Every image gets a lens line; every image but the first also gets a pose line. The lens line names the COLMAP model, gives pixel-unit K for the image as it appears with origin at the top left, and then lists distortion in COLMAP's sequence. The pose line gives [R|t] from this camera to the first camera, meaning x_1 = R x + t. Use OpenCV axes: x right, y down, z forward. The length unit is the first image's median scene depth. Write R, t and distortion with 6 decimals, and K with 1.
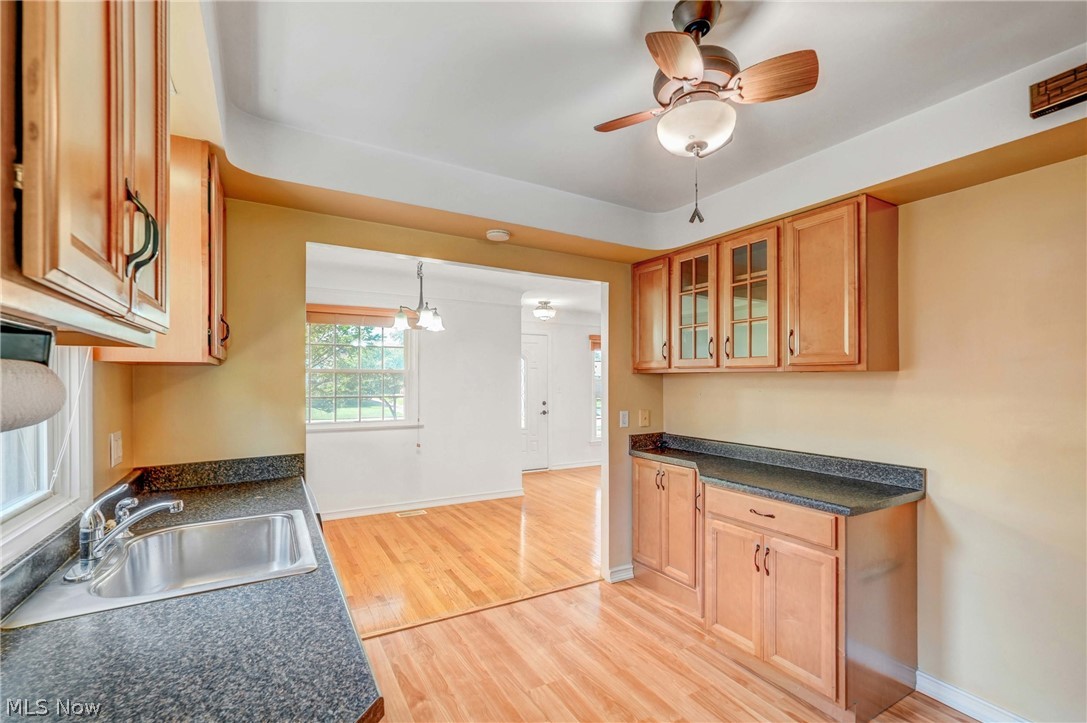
lens RADIAL K [[480.8, 0, 544.0], [0, 480.8, 370.5], [0, 0, 1]] dist [-0.000168, 0.003210]
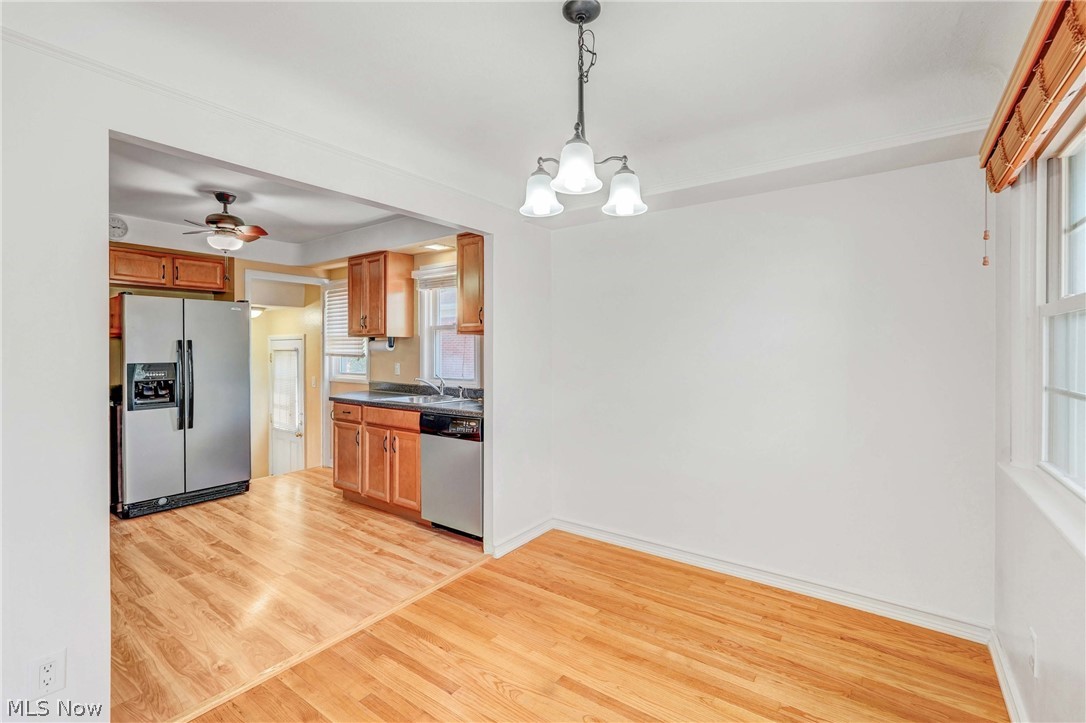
lens RADIAL K [[480.3, 0, 539.5], [0, 480.3, 351.3], [0, 0, 1]] dist [-0.000168, 0.003210]
pose [[-0.917376, 0.009538, -0.397907, -0.110523], [0.012582, 0.999908, -0.005040, 0.056545], [0.397822, -0.009630, -0.917412, 2.195792]]
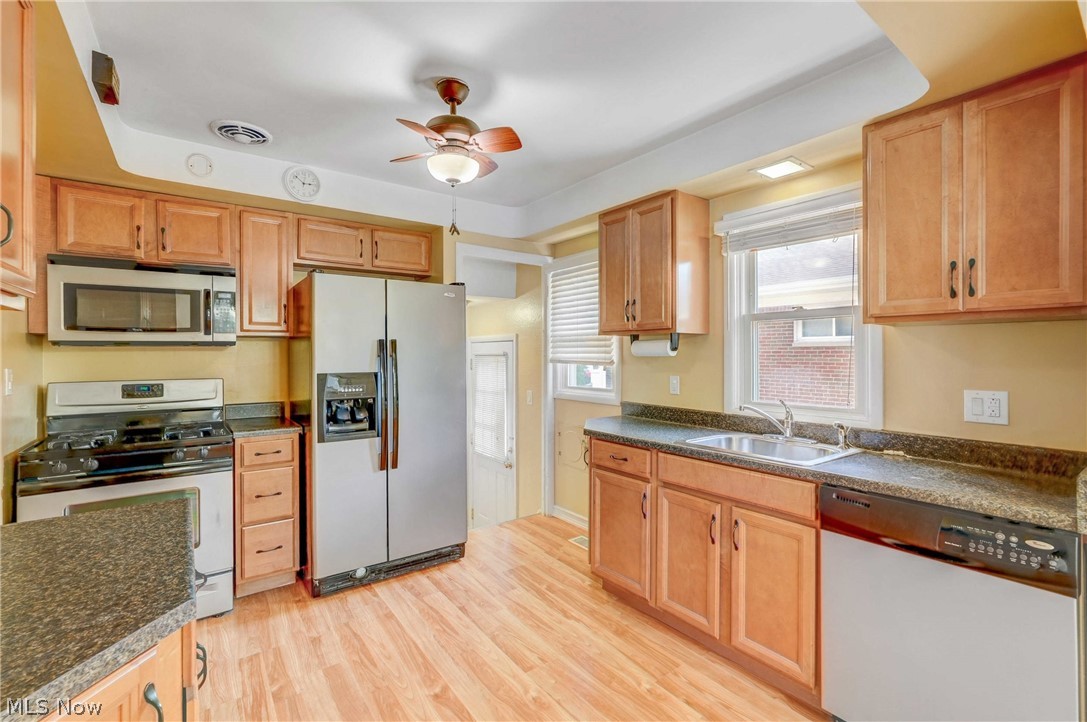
lens RADIAL K [[480.8, 0, 546.1], [0, 480.8, 359.8], [0, 0, 1]] dist [-0.000168, 0.003210]
pose [[-0.992628, 0.006315, -0.121037, 0.104768], [0.006642, 0.999975, -0.002296, 0.047827], [0.121020, -0.003083, -0.992645, 1.410474]]
